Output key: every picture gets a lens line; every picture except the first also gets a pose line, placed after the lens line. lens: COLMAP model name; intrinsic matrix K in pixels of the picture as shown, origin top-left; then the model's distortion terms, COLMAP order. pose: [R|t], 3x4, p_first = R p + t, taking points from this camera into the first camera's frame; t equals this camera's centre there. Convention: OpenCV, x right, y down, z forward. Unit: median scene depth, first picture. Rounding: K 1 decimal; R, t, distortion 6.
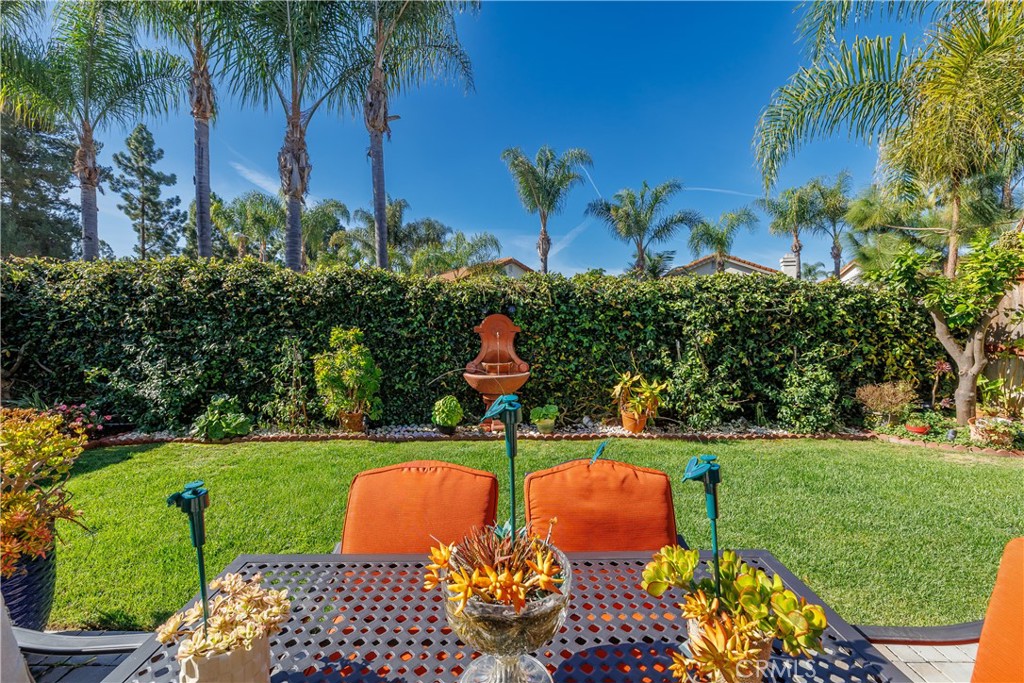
lens RADIAL K [[429.5, 0, 512.0], [0, 429.5, 341.5], [0, 0, 1]] dist [-0.001280, -0.000287]
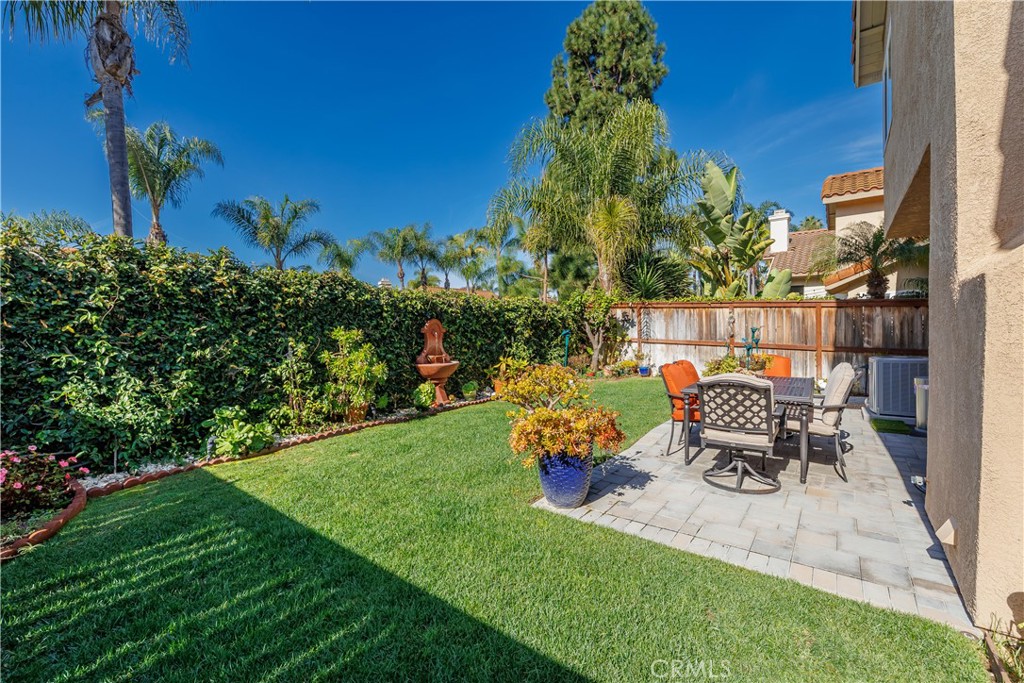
lens RADIAL K [[429.5, 0, 512.0], [0, 429.5, 341.5], [0, 0, 1]] dist [-0.001280, -0.000287]
pose [[0.592964, -0.026962, 0.804777, -0.964956], [0.057563, 0.998302, -0.008967, 0.032148], [-0.803169, 0.051642, 0.593509, 0.011908]]
